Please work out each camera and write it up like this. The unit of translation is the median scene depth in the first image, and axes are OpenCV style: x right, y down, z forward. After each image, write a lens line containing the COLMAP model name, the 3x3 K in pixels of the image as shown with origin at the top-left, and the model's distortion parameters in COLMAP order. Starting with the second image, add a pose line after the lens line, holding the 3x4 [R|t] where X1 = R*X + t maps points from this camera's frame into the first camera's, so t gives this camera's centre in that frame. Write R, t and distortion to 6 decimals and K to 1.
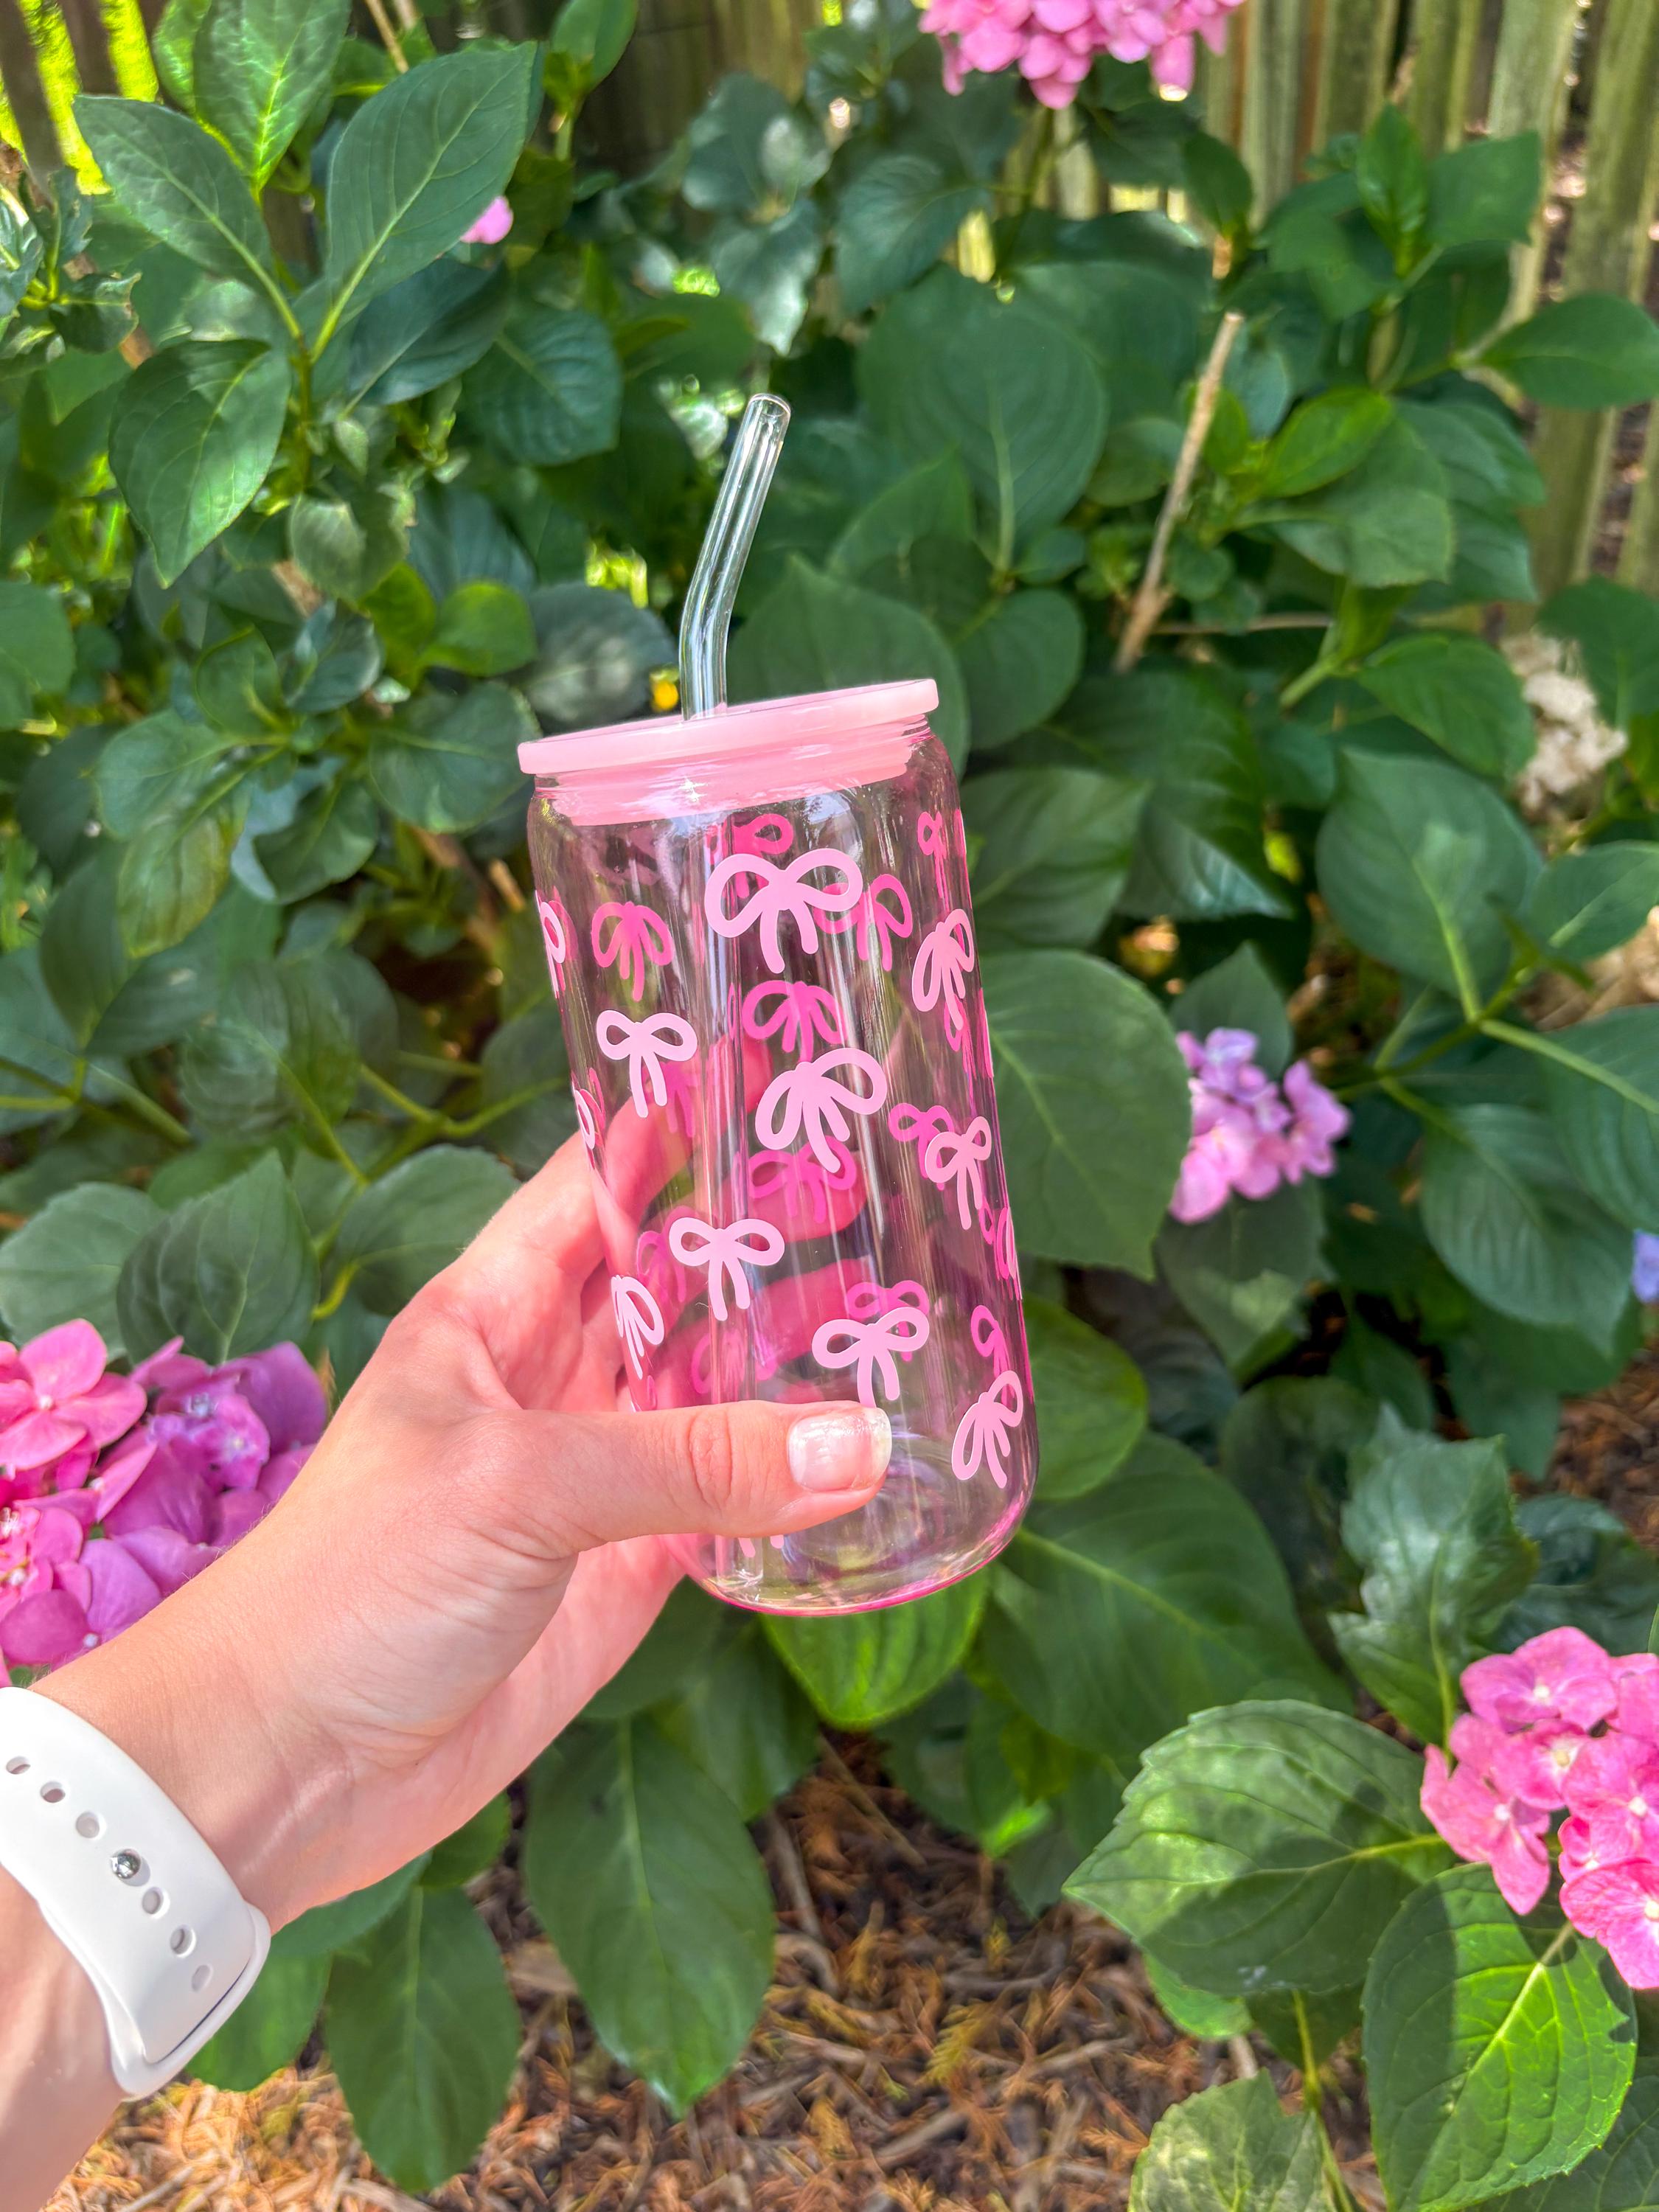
lens RADIAL K [[1764.4, 0, 837.8], [0, 1764.4, 1100.5], [0, 0, 1]] dist [0.071248, -0.117267]
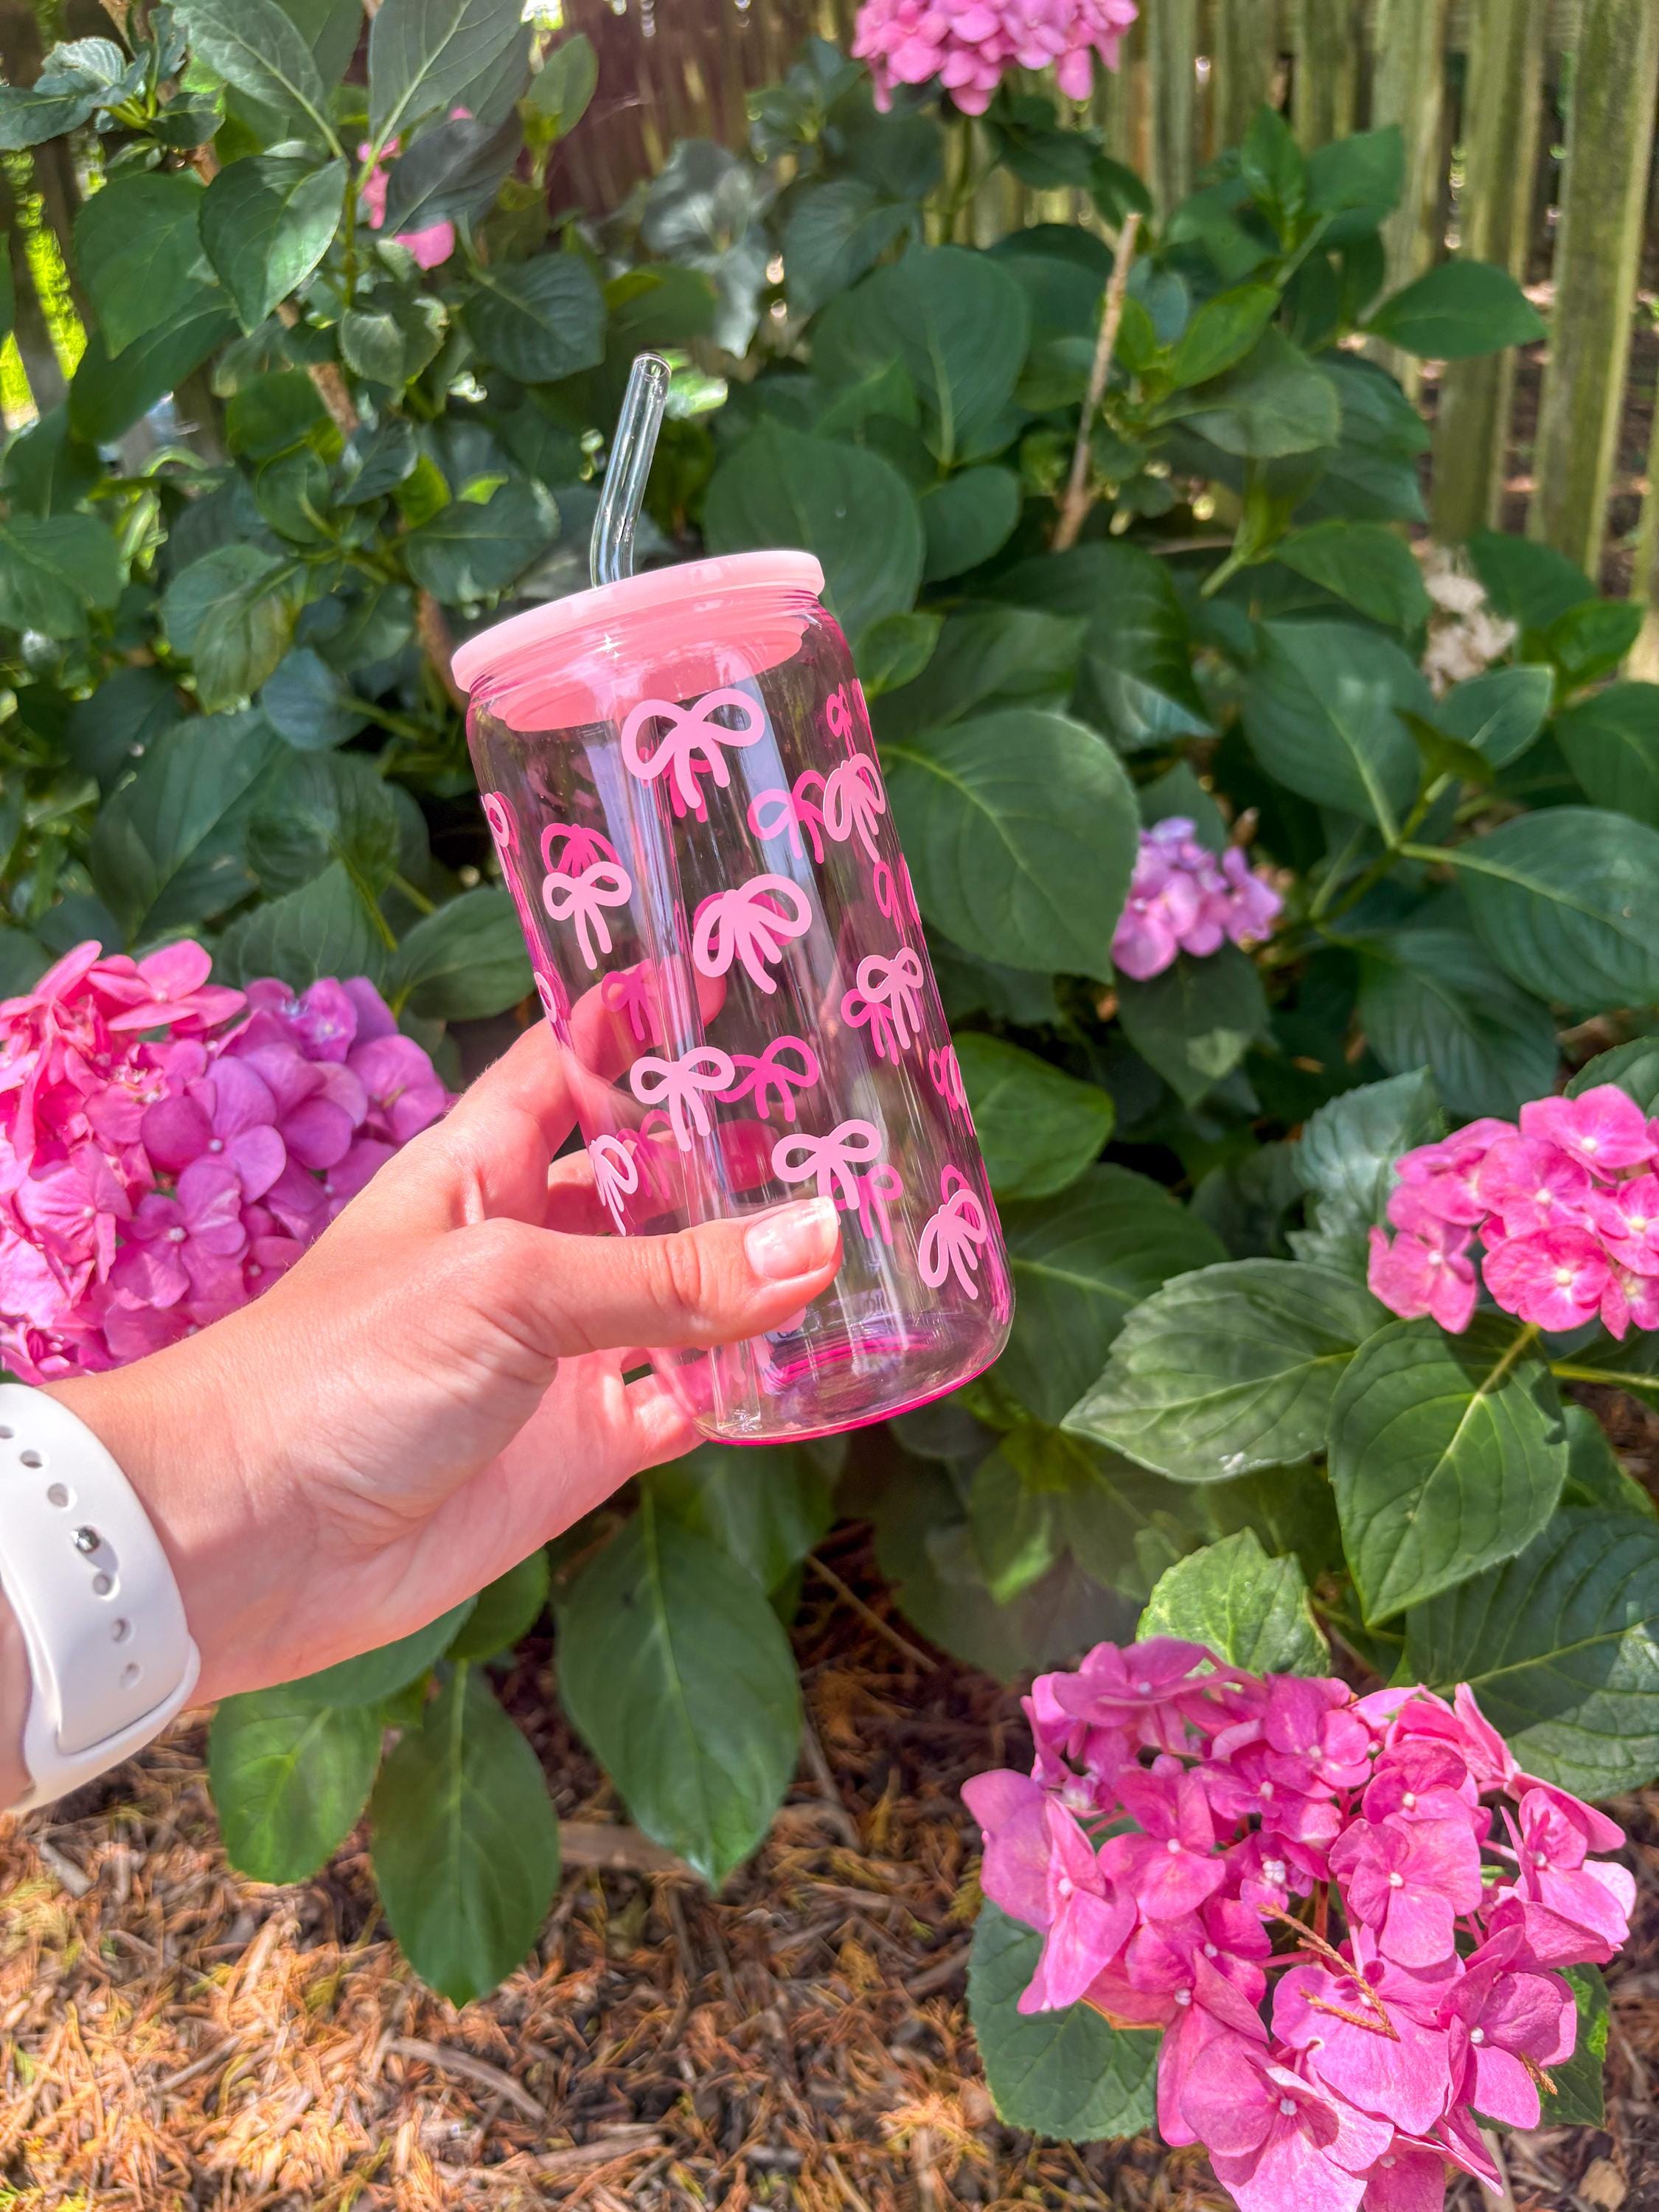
lens RADIAL K [[1712.6, 0, 822.3], [0, 1712.6, 1026.1], [0, 0, 1]] dist [0.083402, -0.126902]
pose [[0.998954, -0.044824, 0.009076, -0.010770], [0.045481, 0.994502, -0.094330, 0.131223], [-0.004798, 0.094644, 0.995500, -0.050533]]
